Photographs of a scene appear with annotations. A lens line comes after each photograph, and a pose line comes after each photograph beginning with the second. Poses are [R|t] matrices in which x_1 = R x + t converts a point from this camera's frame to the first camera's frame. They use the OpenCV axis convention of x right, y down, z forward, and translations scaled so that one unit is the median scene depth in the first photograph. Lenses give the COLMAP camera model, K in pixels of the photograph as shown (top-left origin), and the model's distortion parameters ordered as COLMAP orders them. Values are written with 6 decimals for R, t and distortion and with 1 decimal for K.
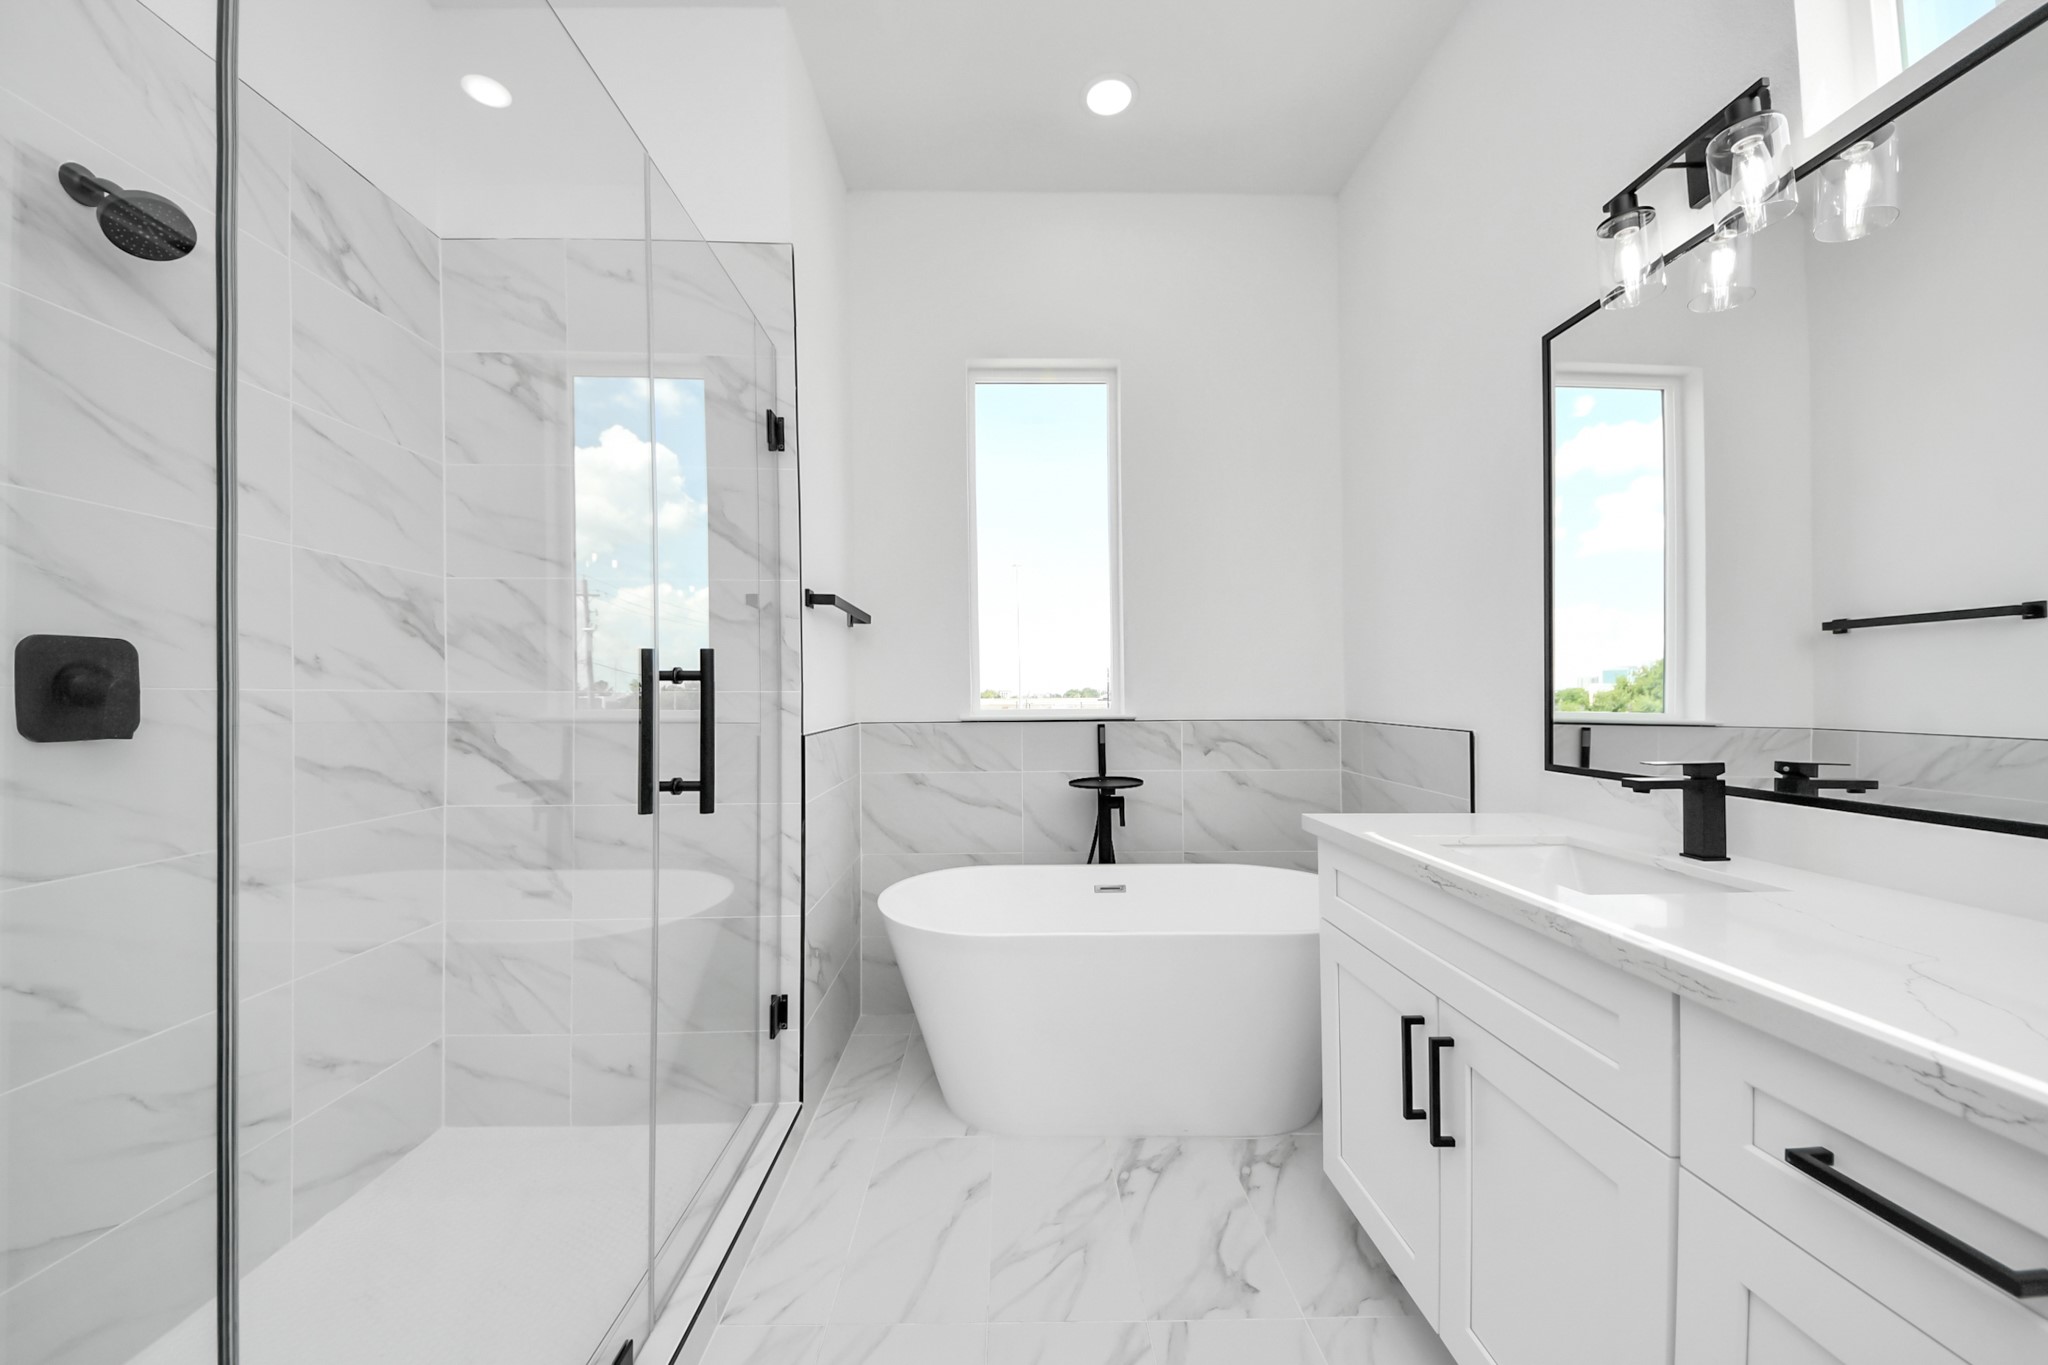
lens RADIAL K [[761.7, 0, 974.7], [0, 761.7, 680.6], [0, 0, 1]] dist [0.013258, -0.008977]
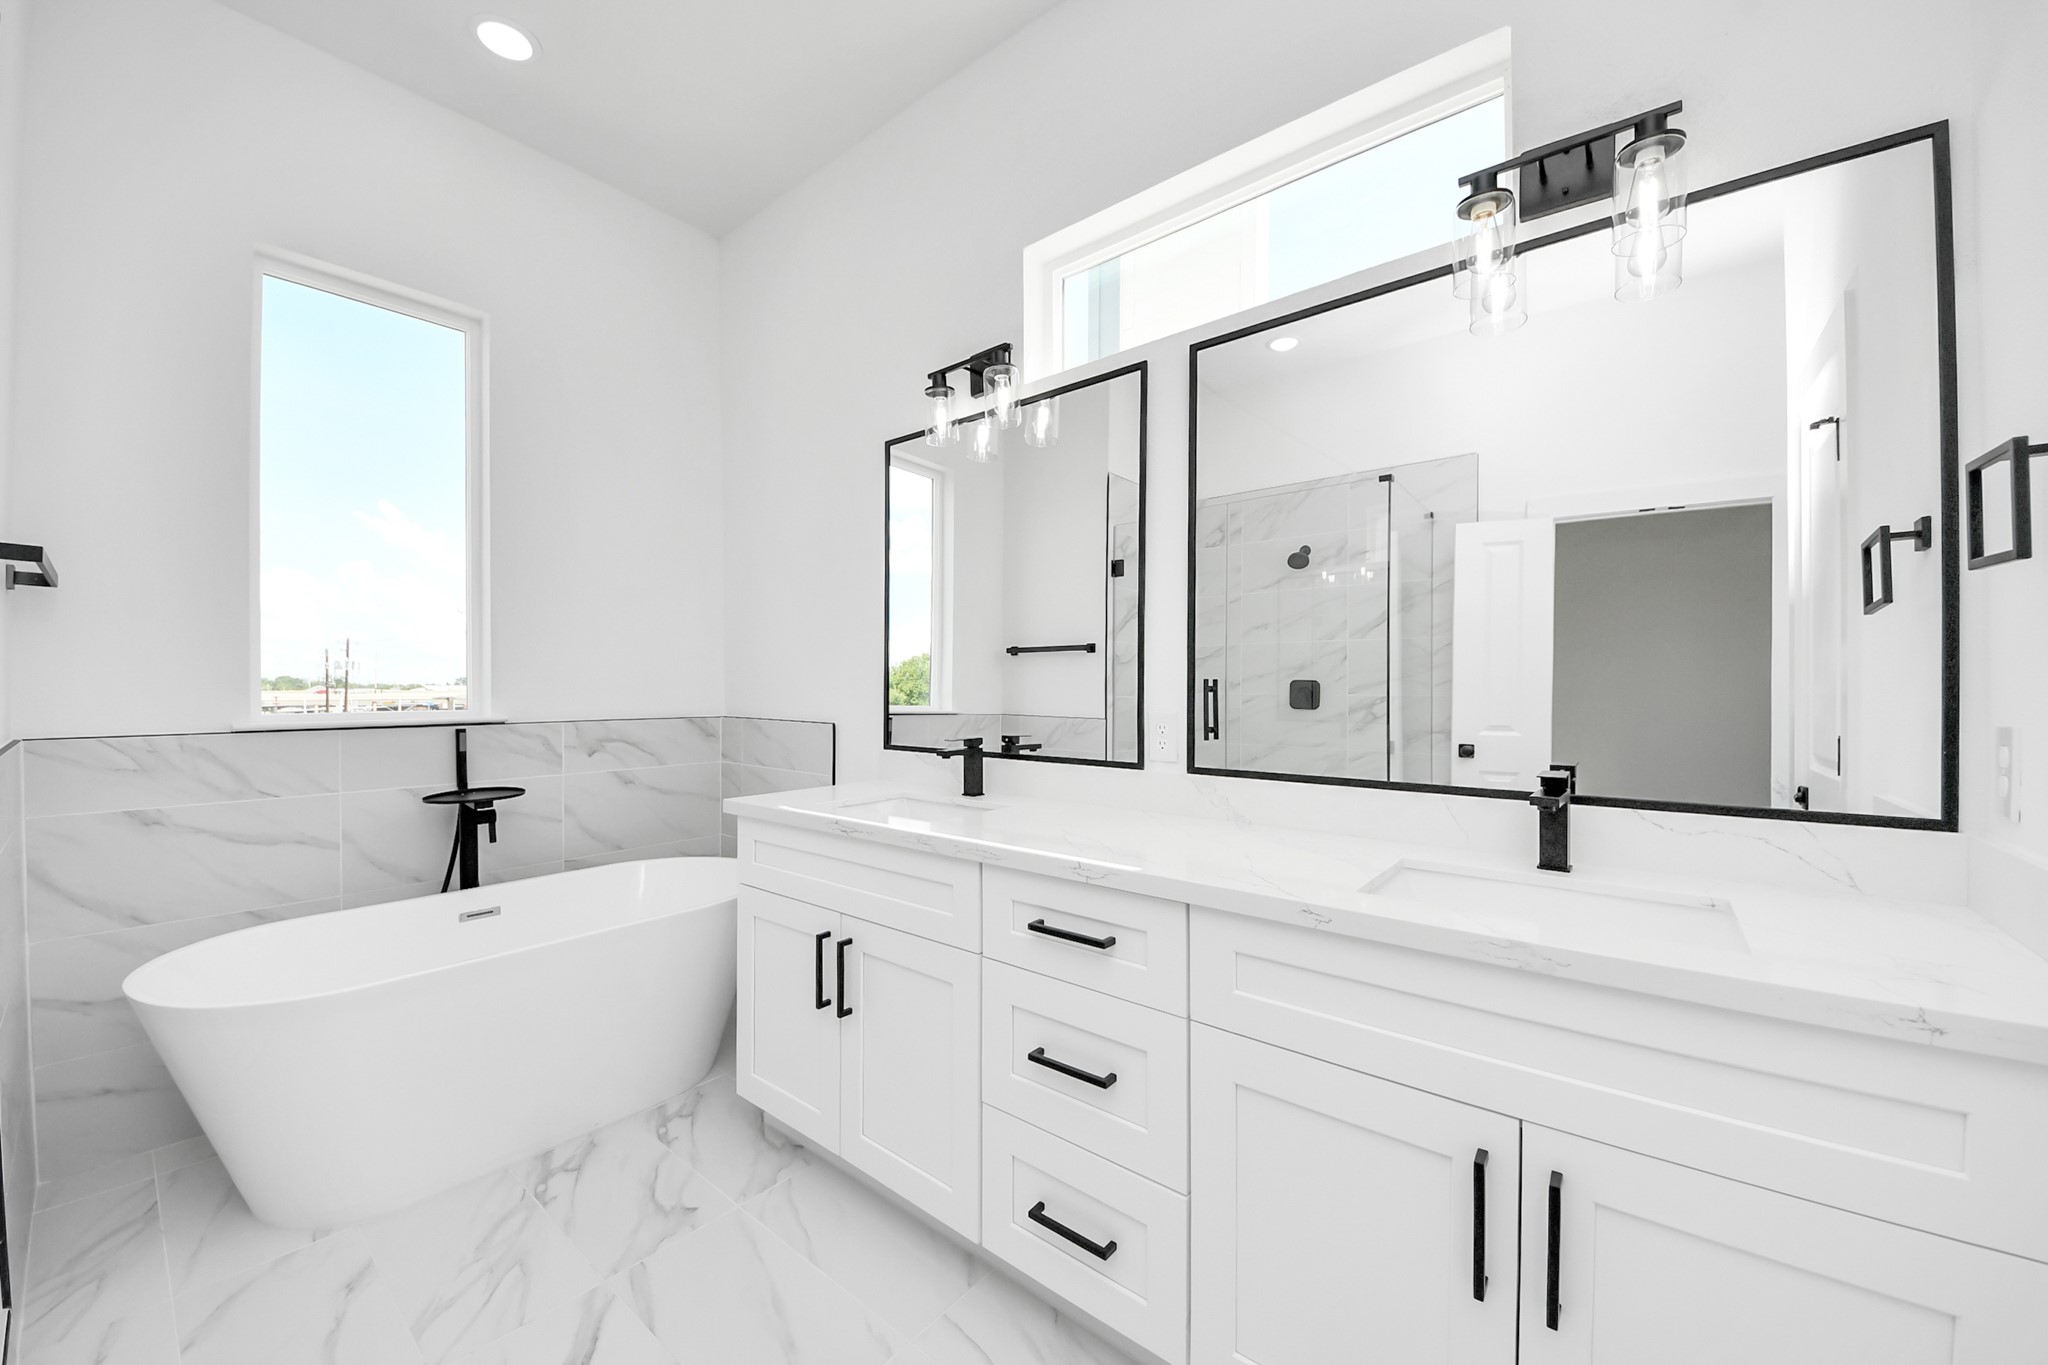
lens RADIAL K [[761.7, 0, 1023.0], [0, 761.7, 683.9], [0, 0, 1]] dist [0.013258, -0.008977]
pose [[0.642295, 0.007952, 0.766417, -0.170118], [-0.014376, 0.999895, 0.001673, -0.009133], [-0.766323, -0.012093, 0.642342, -0.097840]]
